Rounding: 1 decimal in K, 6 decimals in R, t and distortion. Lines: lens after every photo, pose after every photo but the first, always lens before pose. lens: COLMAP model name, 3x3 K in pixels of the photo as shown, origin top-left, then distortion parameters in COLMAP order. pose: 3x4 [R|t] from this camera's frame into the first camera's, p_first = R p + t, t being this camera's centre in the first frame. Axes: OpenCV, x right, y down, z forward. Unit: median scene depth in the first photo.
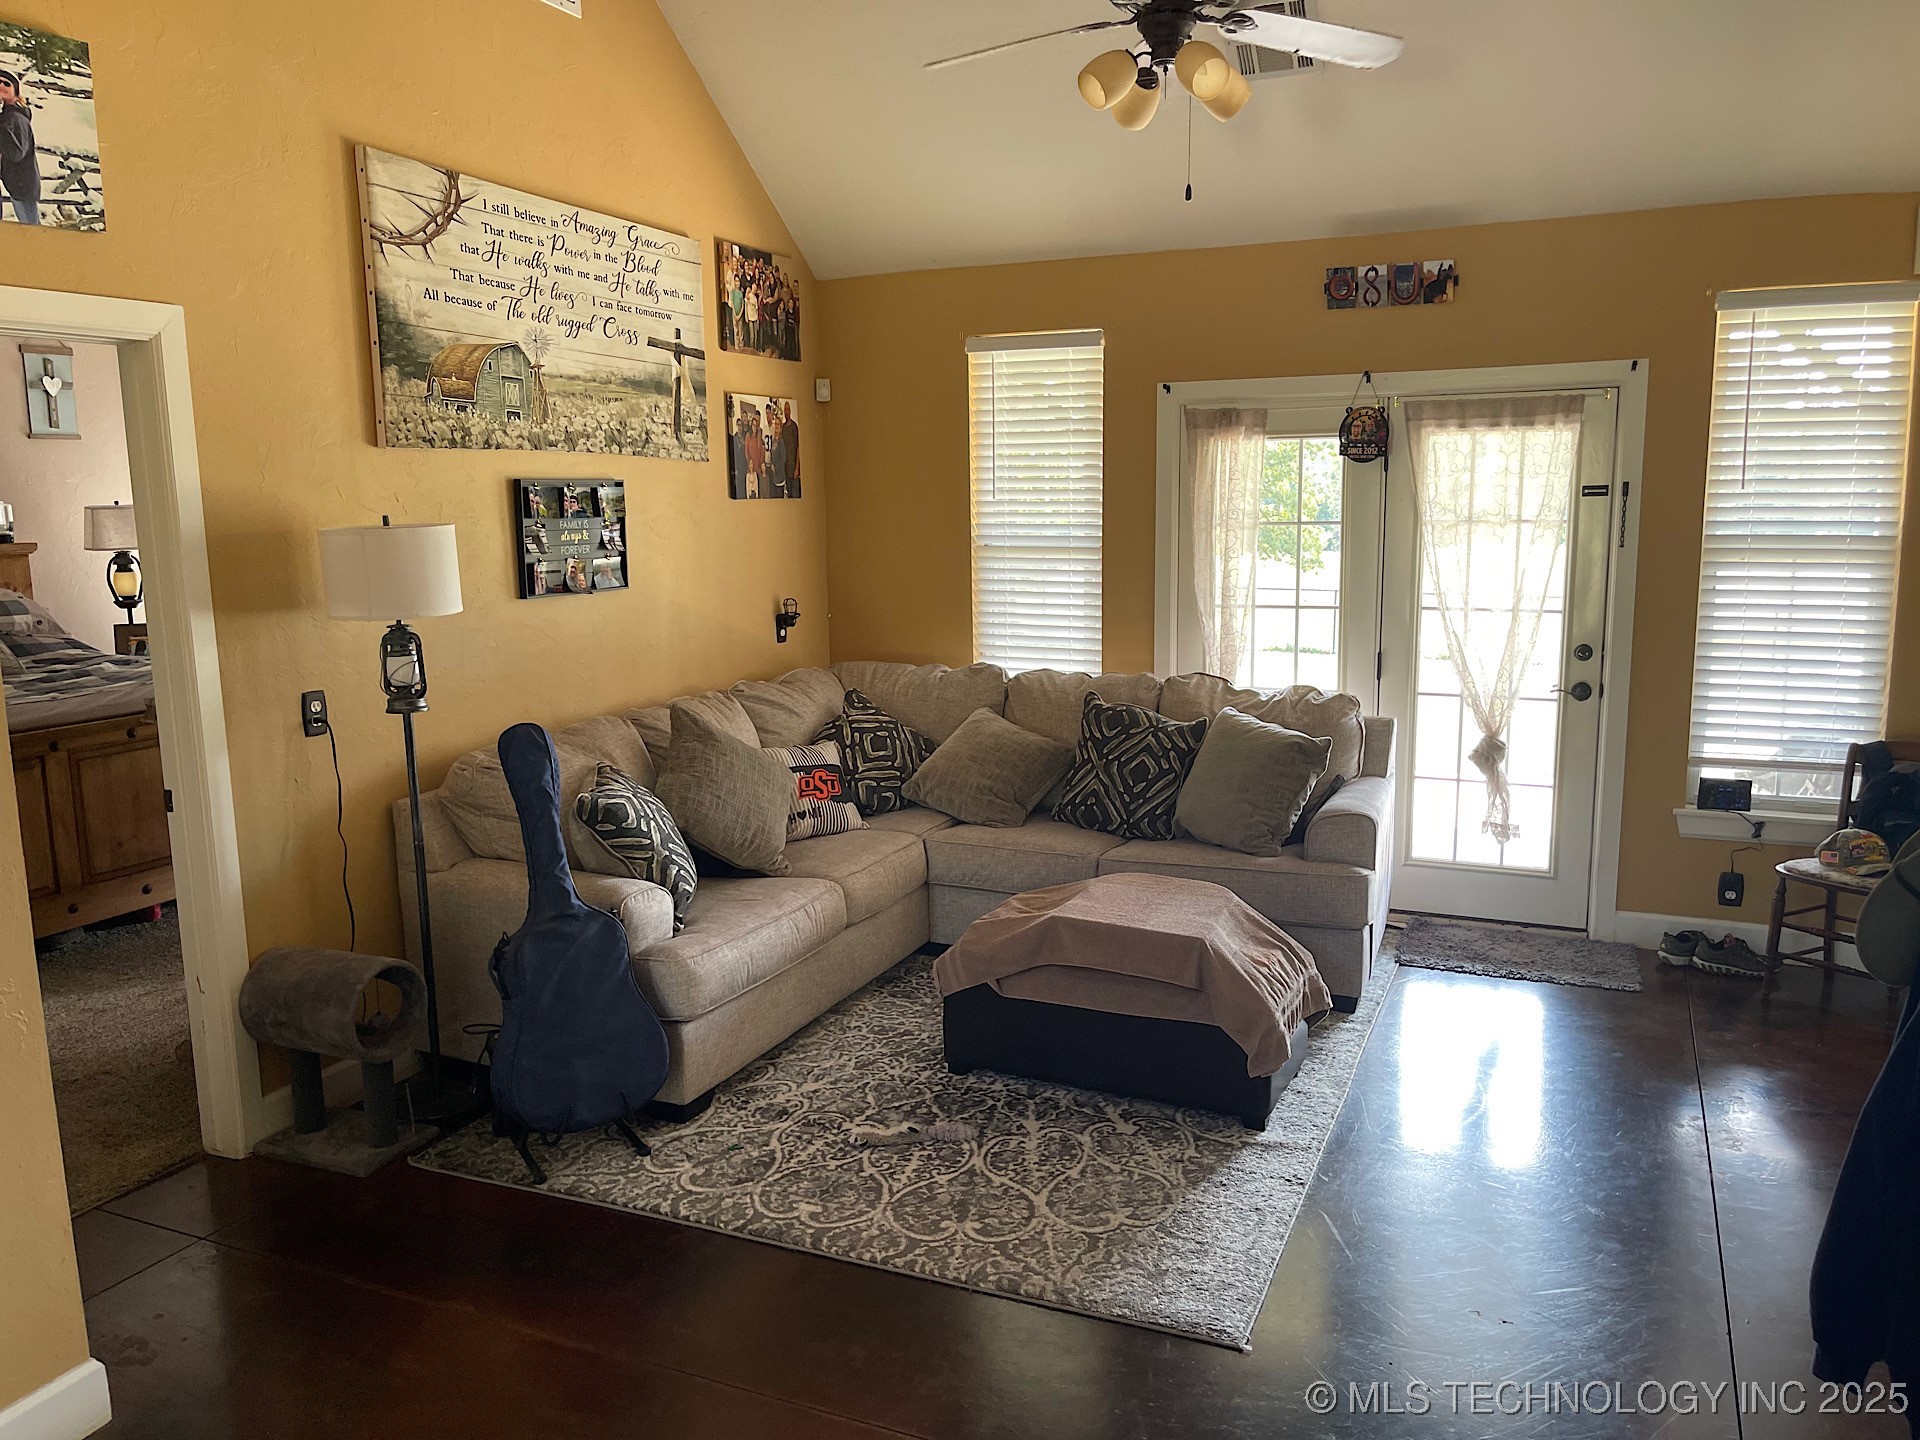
lens RADIAL K [[1450.5, 0, 960.0], [0, 1450.5, 720.0], [0, 0, 1]] dist [0.032784, -0.049303]
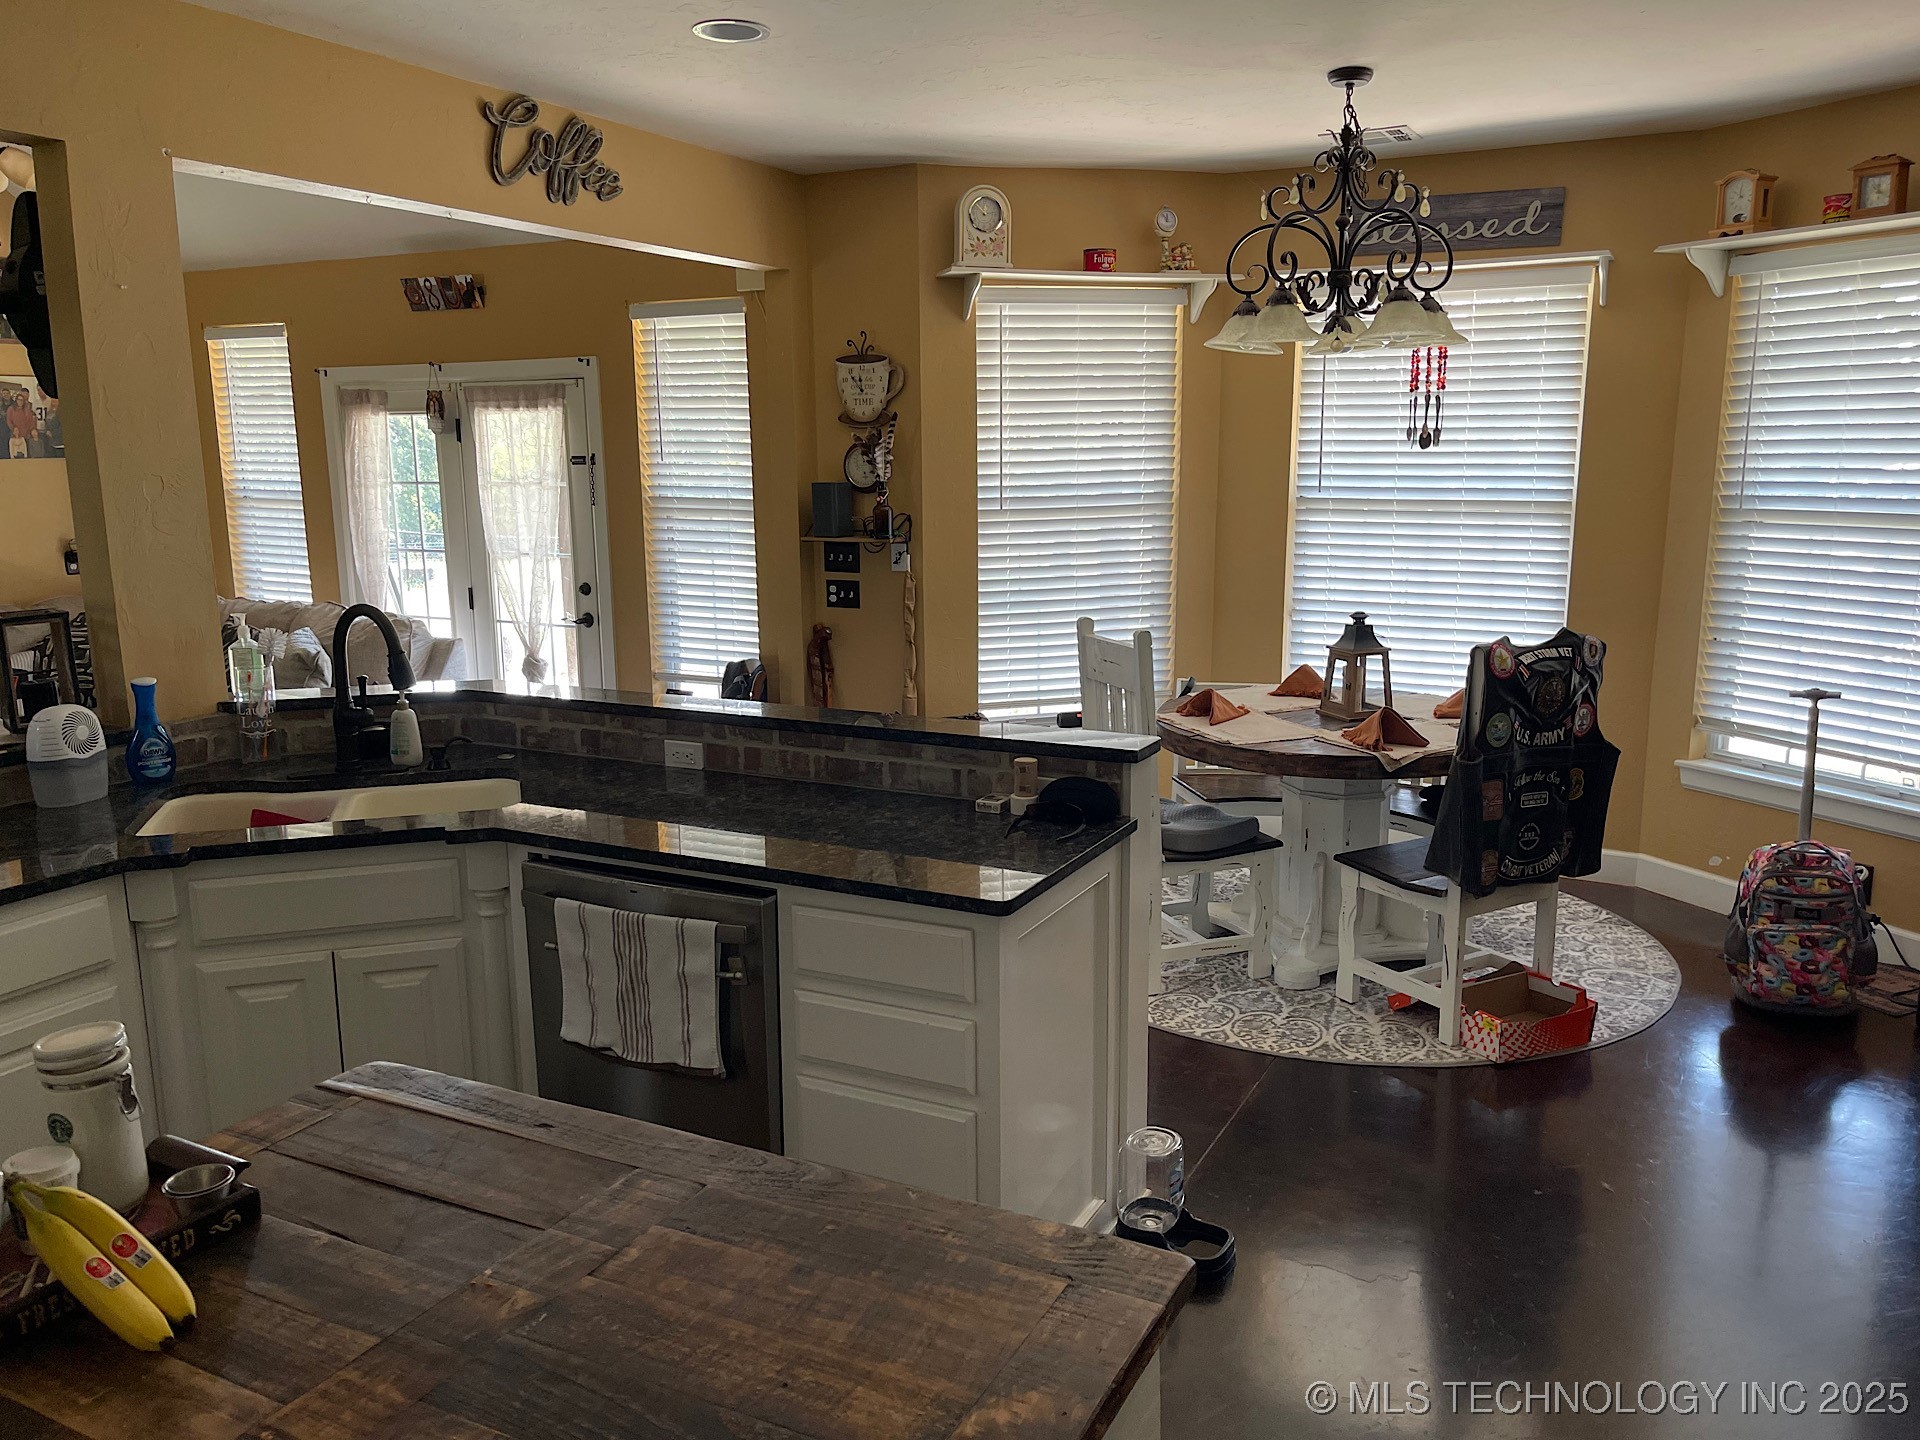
lens RADIAL K [[1445.5, 0, 960.0], [0, 1445.5, 720.0], [0, 0, 1]] dist [0.063213, -0.096758]
pose [[0.998235, 0.018183, -0.056527, 0.859485], [-0.016168, 0.999225, 0.035899, 0.017140], [0.057136, -0.034922, 0.997755, -0.252115]]
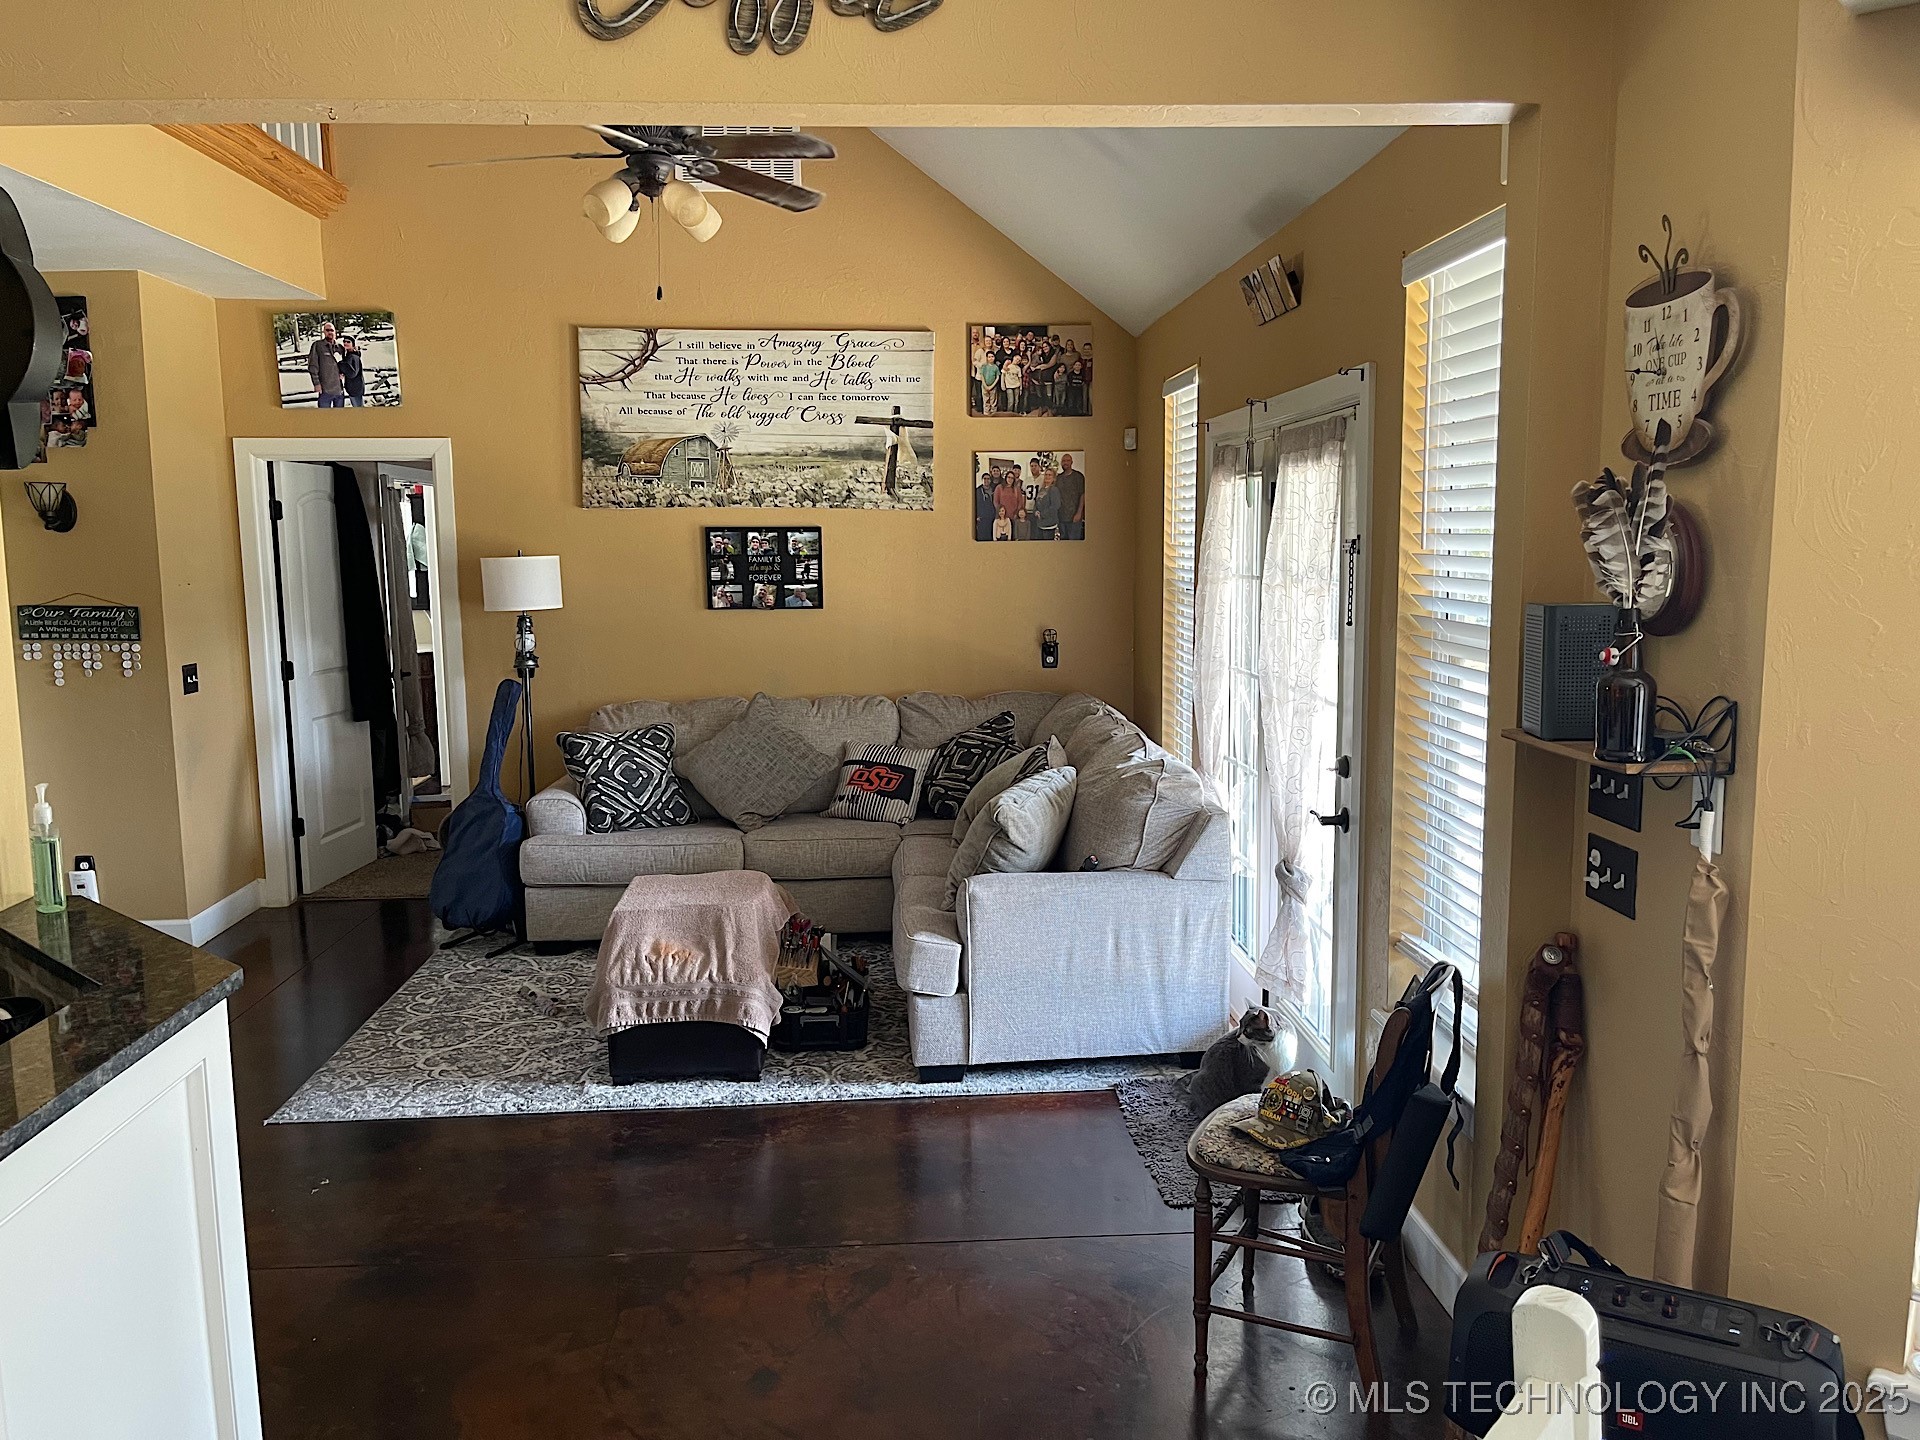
lens RADIAL K [[1445.5, 0, 960.0], [0, 1445.5, 720.0], [0, 0, 1]] dist [0.063213, -0.096758]
pose [[0.458294, 0.122327, -0.880342, 1.016848], [-0.135351, 0.988537, 0.066899, -0.096519], [0.878434, 0.088496, 0.469598, 0.507394]]
